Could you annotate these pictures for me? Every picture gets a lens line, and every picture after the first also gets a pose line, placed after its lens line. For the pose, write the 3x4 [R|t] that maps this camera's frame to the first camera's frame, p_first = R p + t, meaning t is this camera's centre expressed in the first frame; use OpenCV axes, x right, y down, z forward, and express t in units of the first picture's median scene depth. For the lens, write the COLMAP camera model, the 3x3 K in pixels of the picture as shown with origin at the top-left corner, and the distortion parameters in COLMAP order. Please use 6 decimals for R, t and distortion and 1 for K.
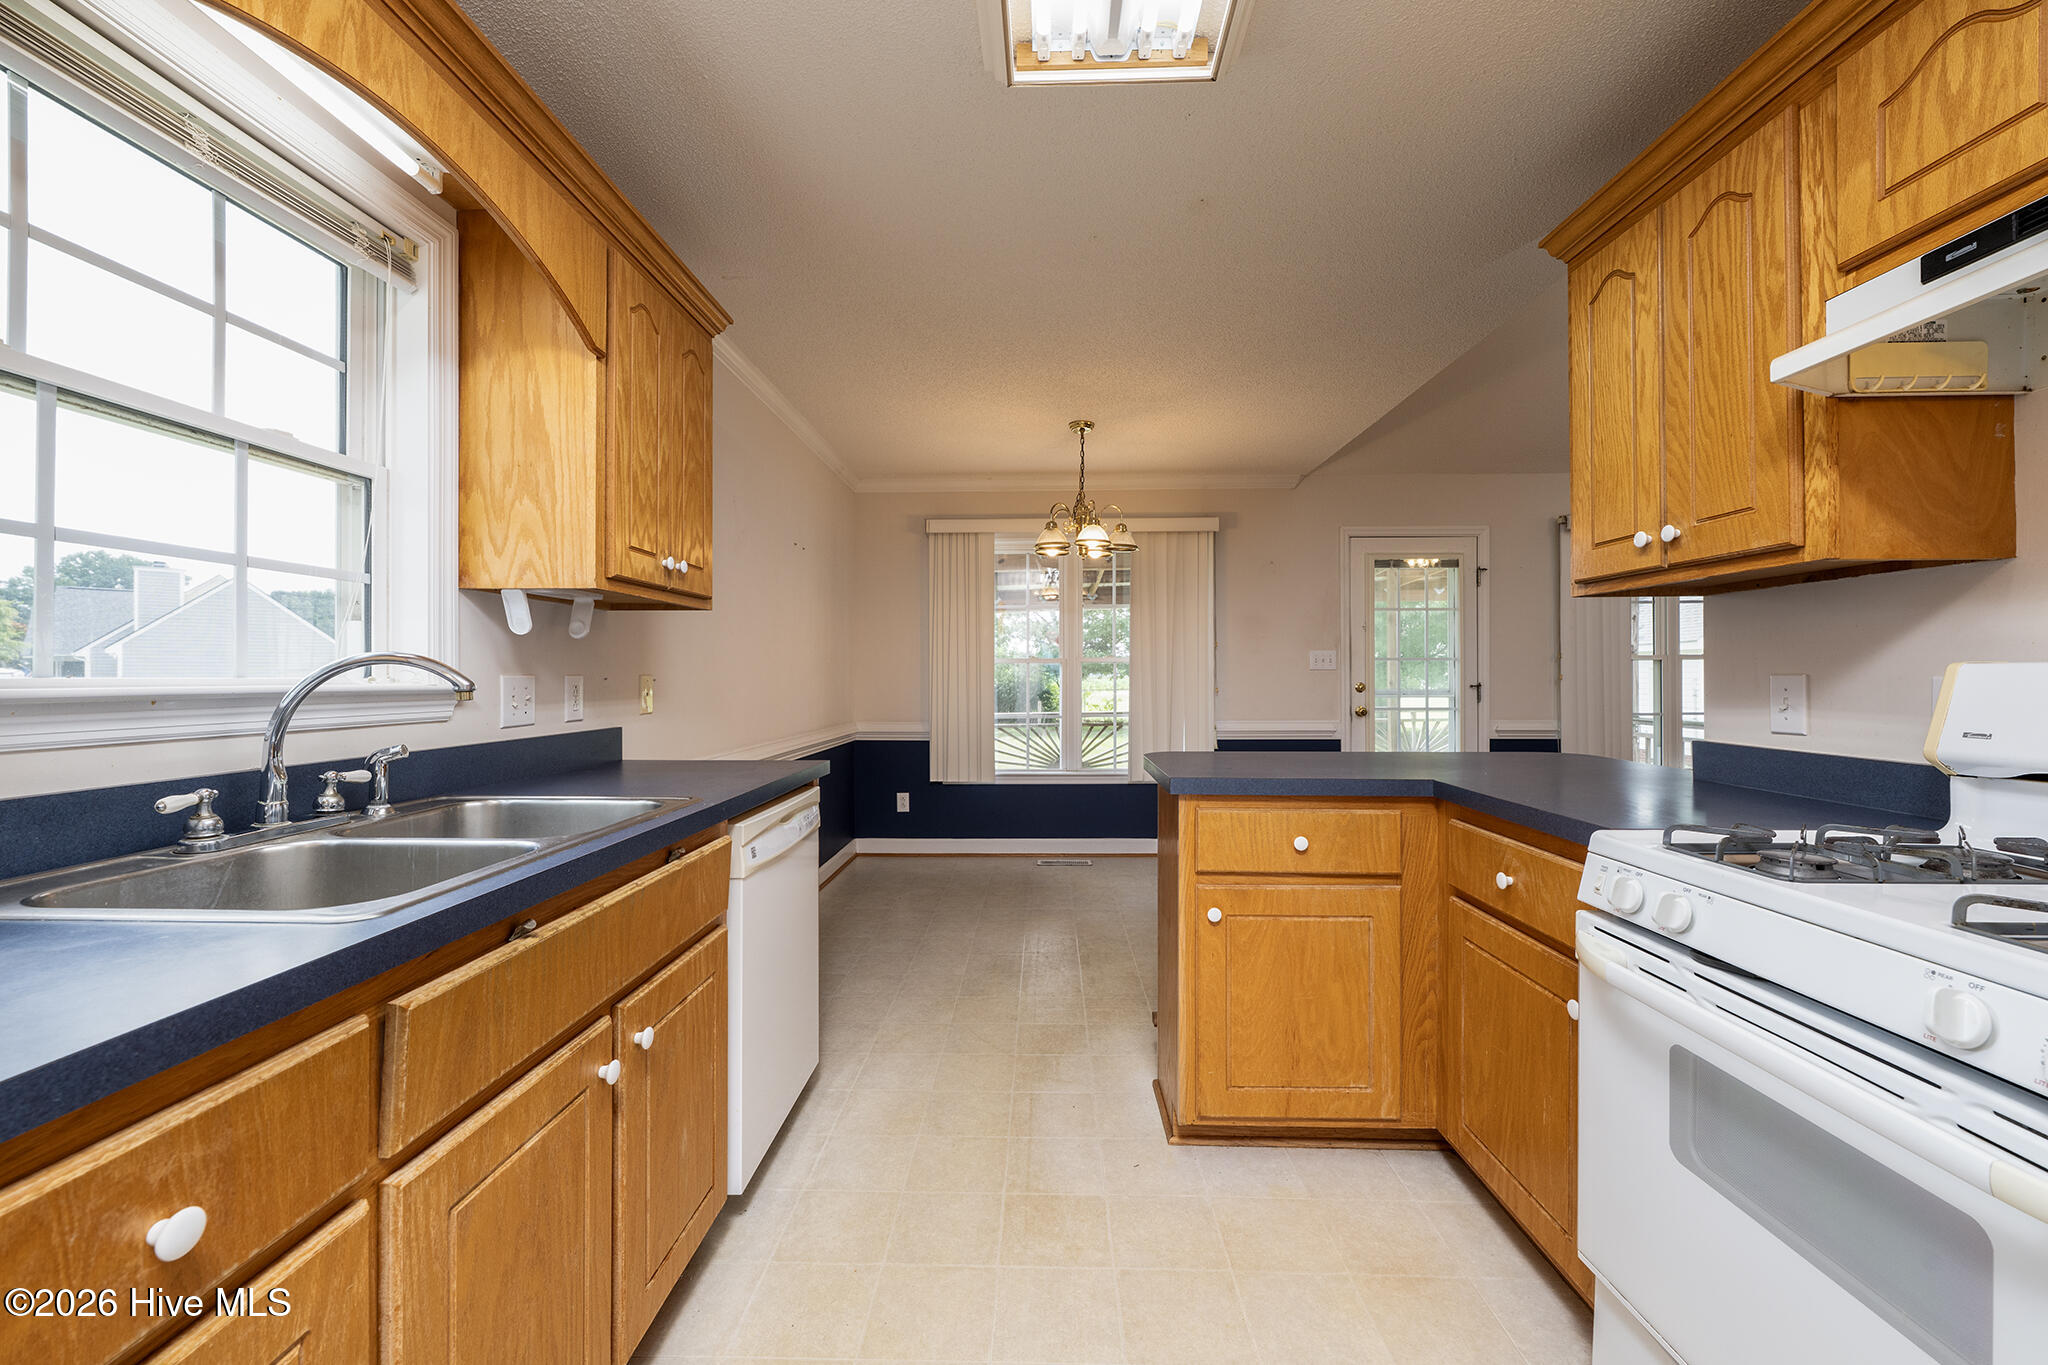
lens RADIAL K [[819.4, 0, 1021.9], [0, 819.4, 678.3], [0, 0, 1]] dist [-0.000328, -0.000004]
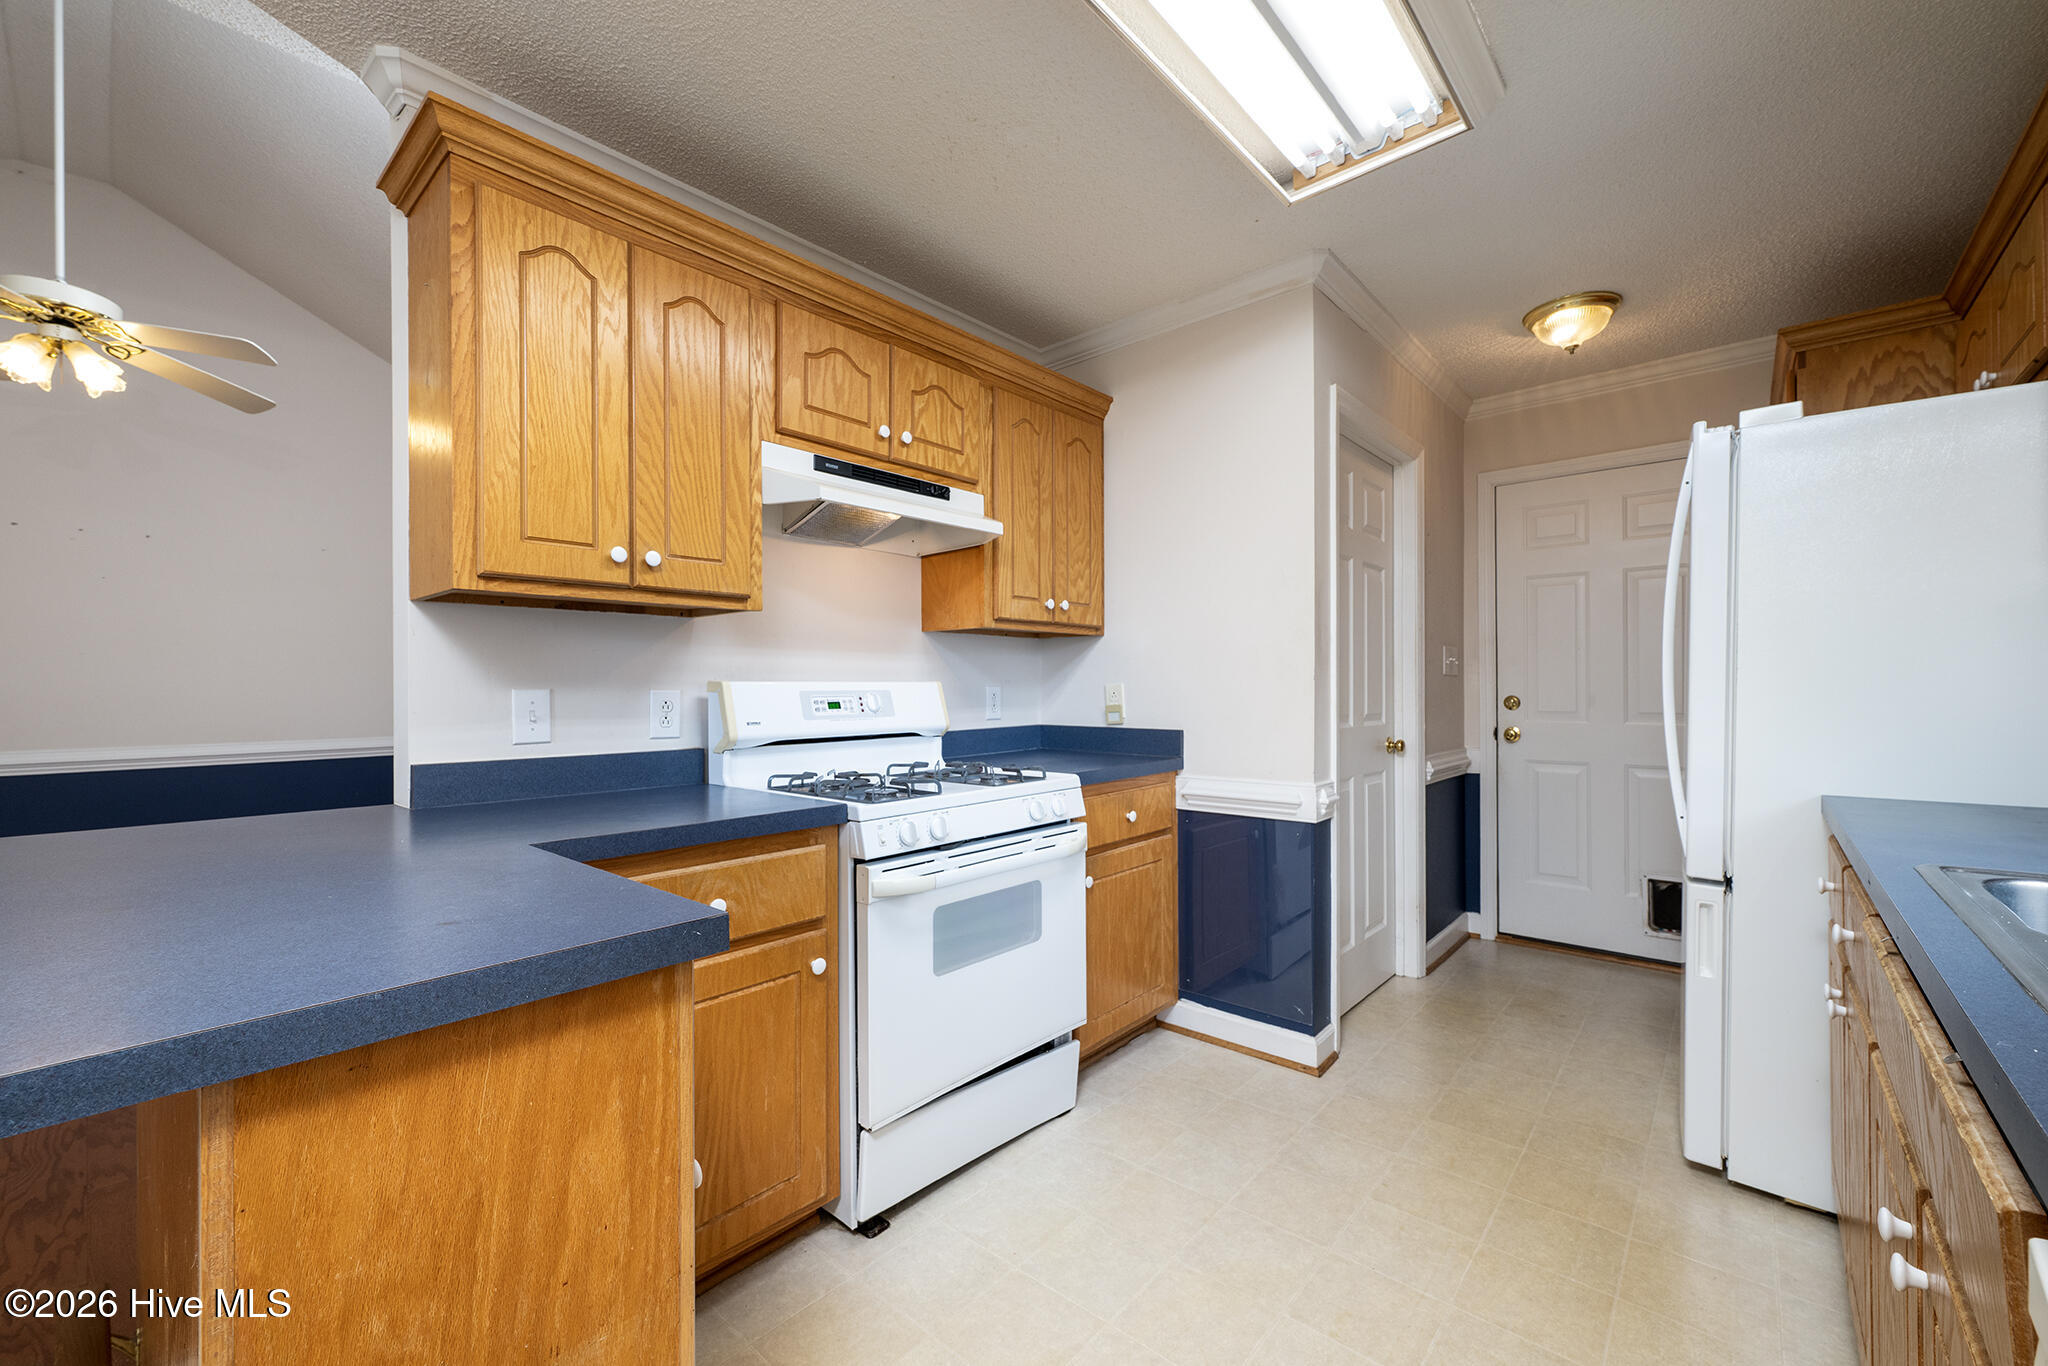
lens RADIAL K [[816.3, 0, 1017.5], [0, 816.3, 686.9], [0, 0, 1]] dist [0.000096, 0.000034]
pose [[-0.766893, 0.008079, 0.641725, -0.294705], [0.010237, 0.999948, -0.000355, -0.000612], [-0.641694, 0.006297, -0.766935, 1.608674]]
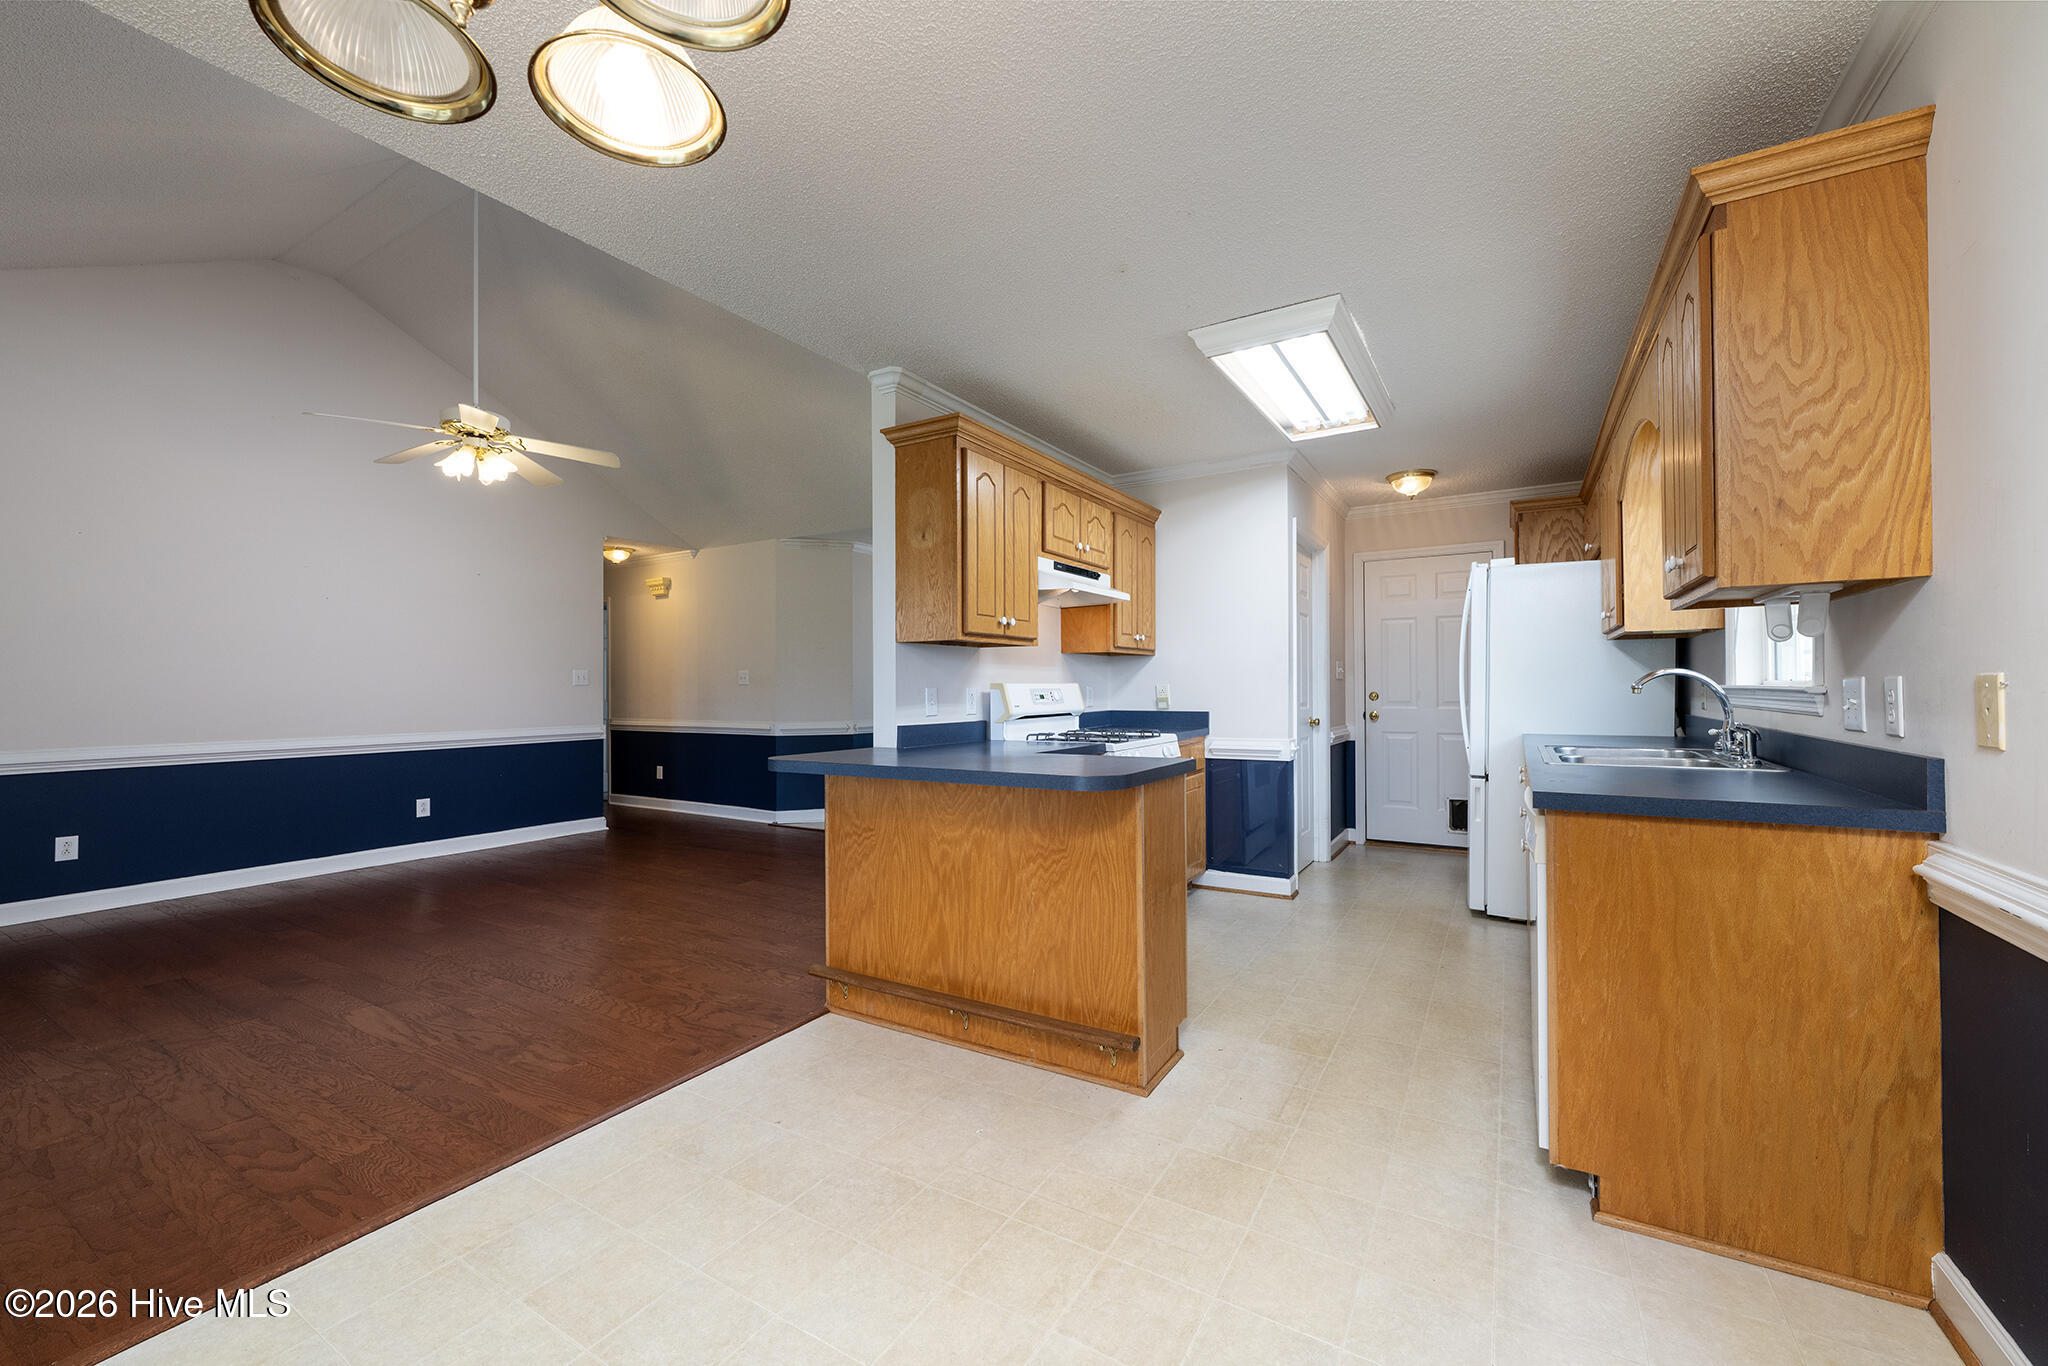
lens RADIAL K [[807.4, 0, 1024.0], [0, 807.4, 683.0], [0, 0, 1]] dist [-0.002546, -0.000197]
pose [[-0.870790, 0.011780, 0.491514, -0.307230], [0.011168, 0.999929, -0.004180, -0.005581], [-0.491528, 0.001849, -0.870860, 3.014314]]
